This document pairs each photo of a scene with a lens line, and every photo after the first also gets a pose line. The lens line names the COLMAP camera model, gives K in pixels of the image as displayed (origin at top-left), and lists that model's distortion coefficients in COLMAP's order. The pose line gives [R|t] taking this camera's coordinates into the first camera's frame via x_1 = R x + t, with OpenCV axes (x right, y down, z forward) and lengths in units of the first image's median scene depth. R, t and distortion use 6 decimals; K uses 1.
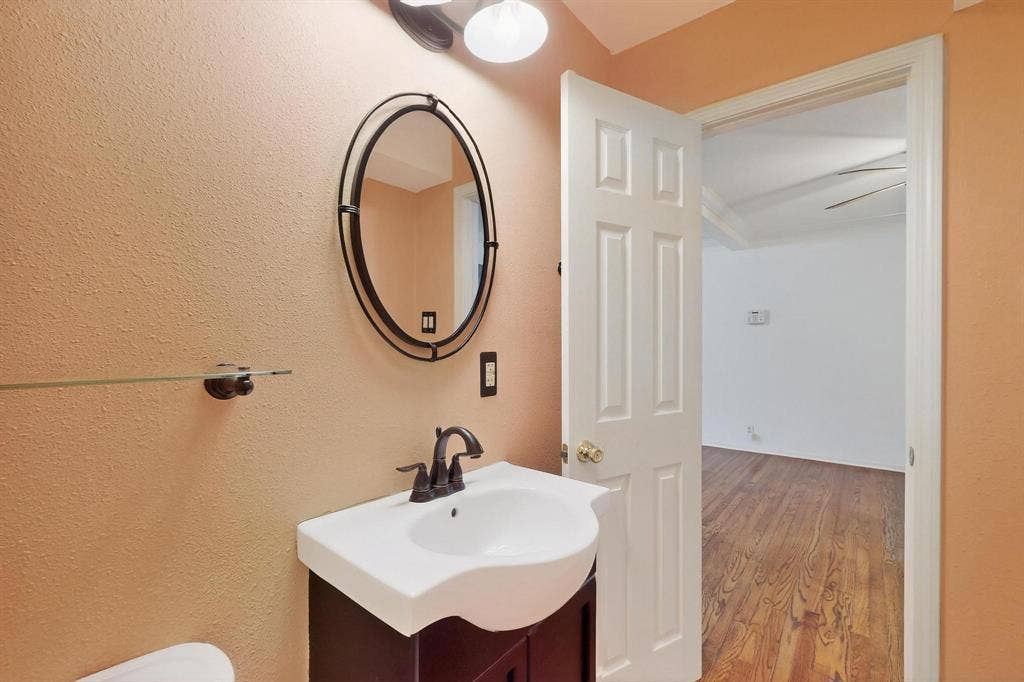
lens RADIAL K [[442.5, 0, 514.1], [0, 442.5, 341.1], [0, 0, 1]] dist [-0.001352, -0.000020]
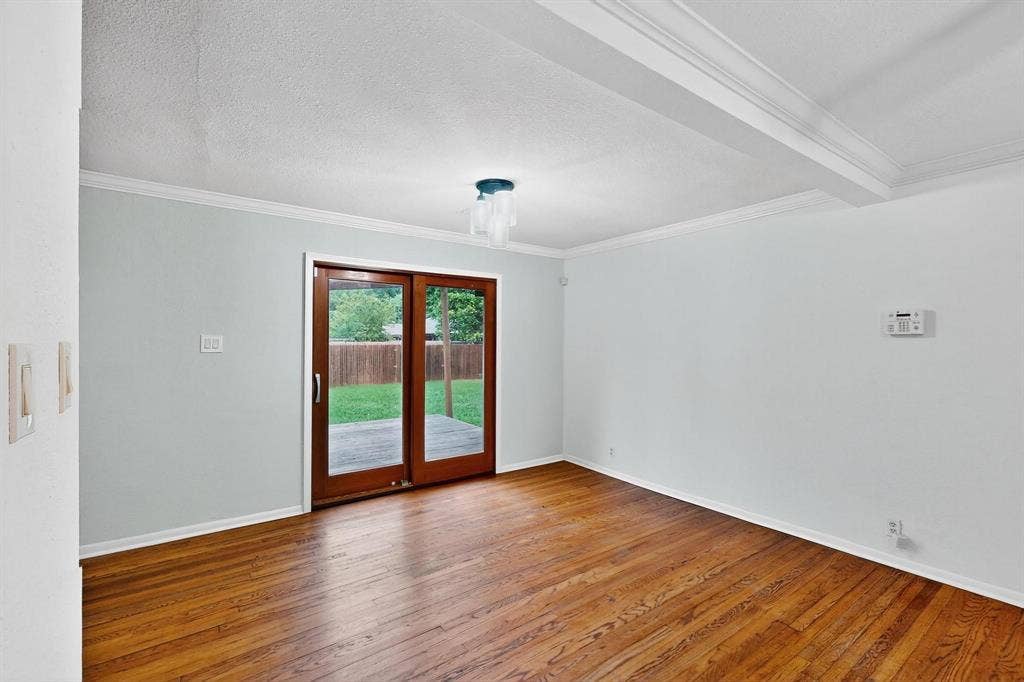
lens RADIAL K [[442.5, 0, 509.7], [0, 442.5, 340.9], [0, 0, 1]] dist [-0.001352, -0.000020]
pose [[0.961581, -0.002454, -0.274512, 0.226041], [-0.000181, 0.999954, -0.009572, -0.027721], [0.274523, 0.009254, 0.961536, 0.339209]]
